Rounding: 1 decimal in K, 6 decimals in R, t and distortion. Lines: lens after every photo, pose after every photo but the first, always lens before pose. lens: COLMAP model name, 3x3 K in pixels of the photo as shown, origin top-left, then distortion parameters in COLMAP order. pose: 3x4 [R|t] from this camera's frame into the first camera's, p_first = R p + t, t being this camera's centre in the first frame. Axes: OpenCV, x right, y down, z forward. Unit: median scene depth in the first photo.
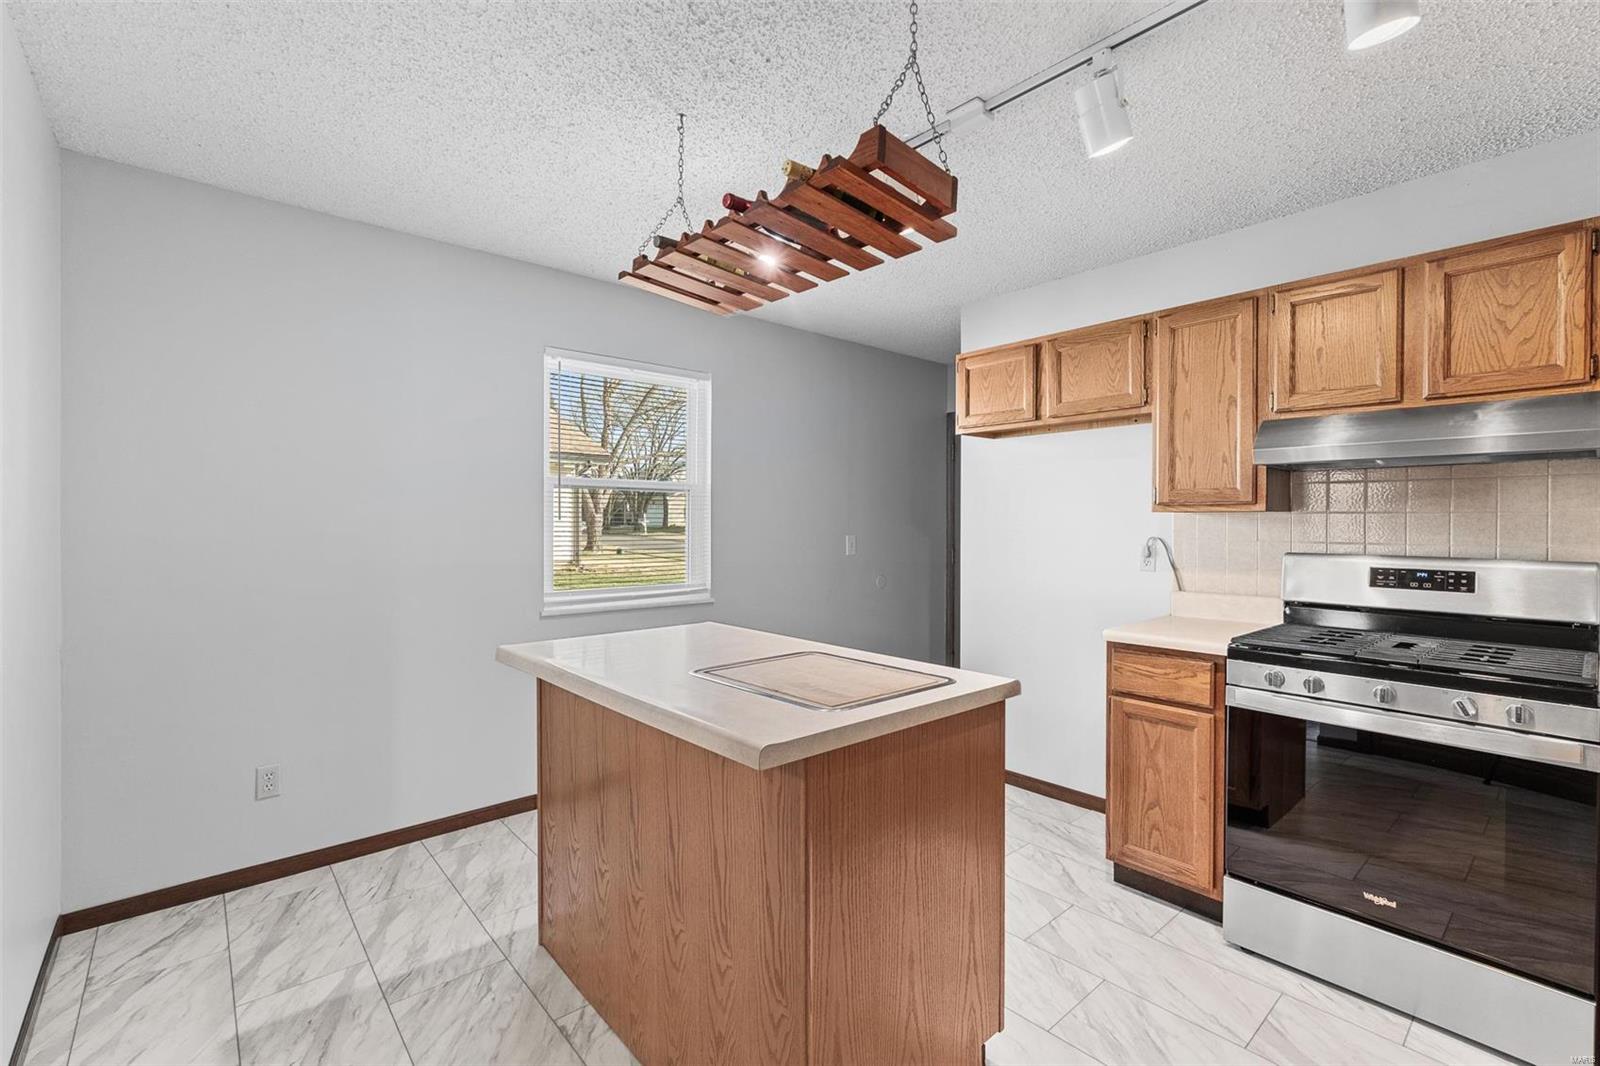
lens RADIAL K [[710.3, 0, 800.0], [0, 710.3, 533.0], [0, 0, 1]] dist [0.002051, 0.000886]
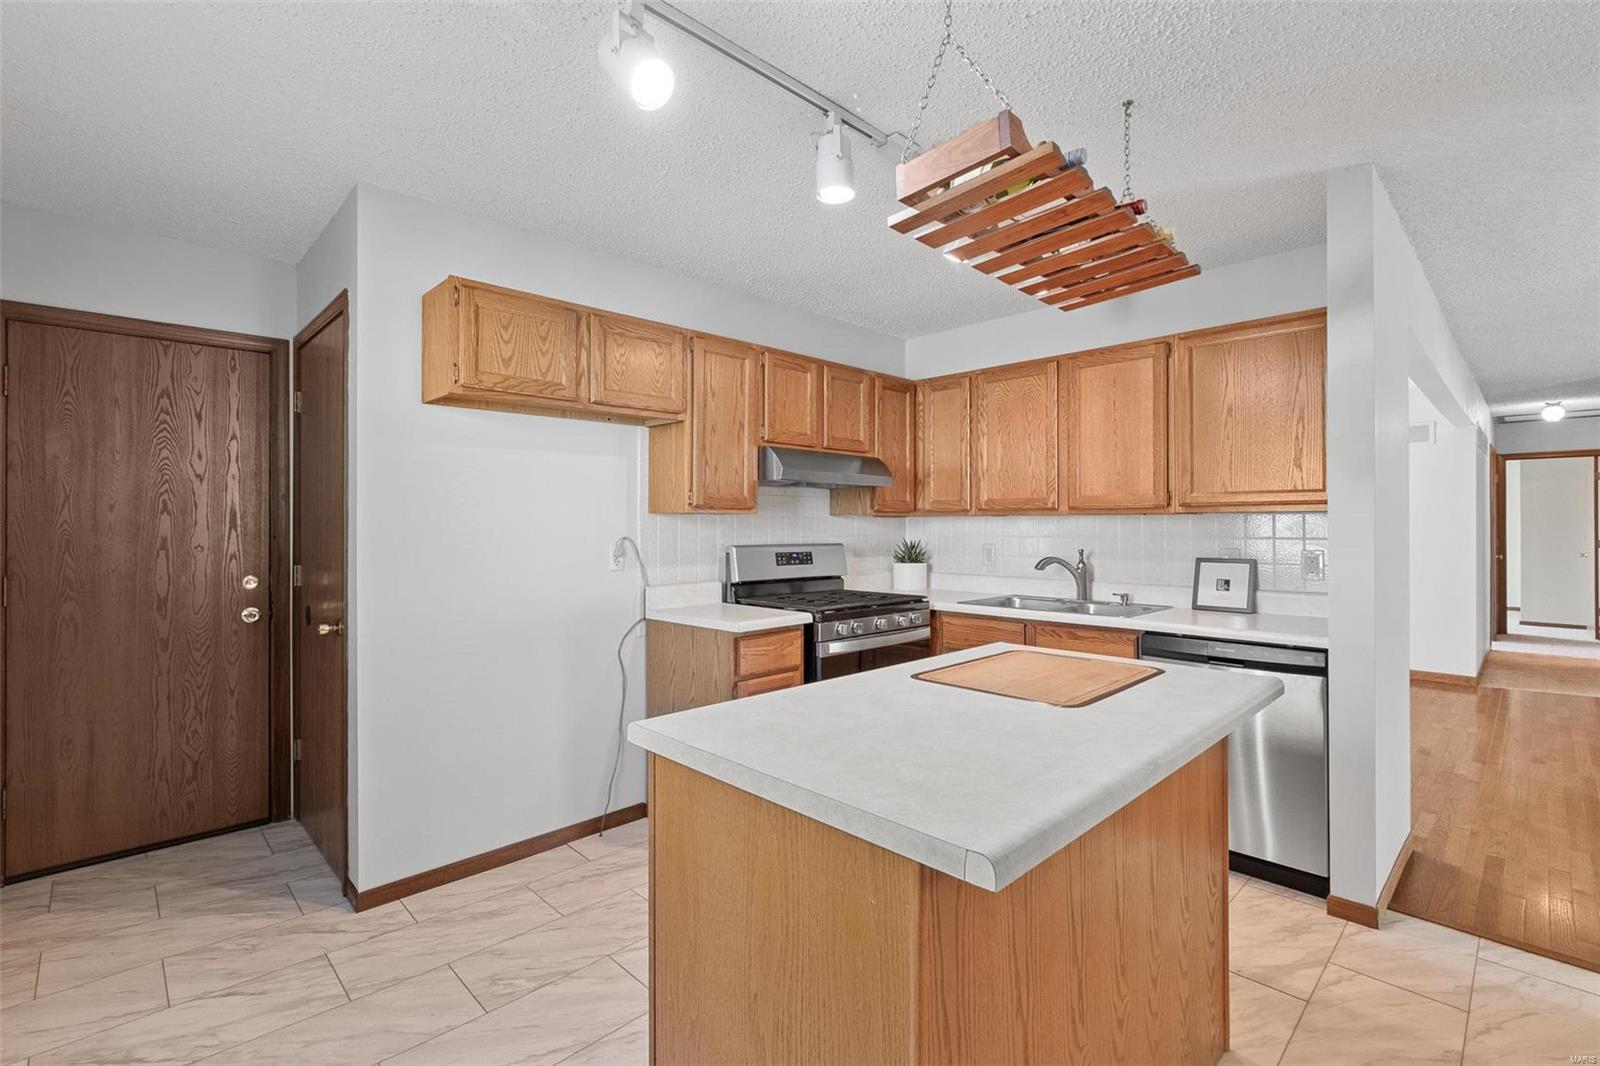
lens RADIAL K [[710.3, 0, 800.0], [0, 710.3, 533.0], [0, 0, 1]] dist [0.002051, 0.000886]
pose [[-0.055051, -0.012831, 0.998401, -0.712213], [0.017715, 0.999747, 0.013825, -0.013603], [-0.998326, 0.018448, -0.054809, 1.062668]]
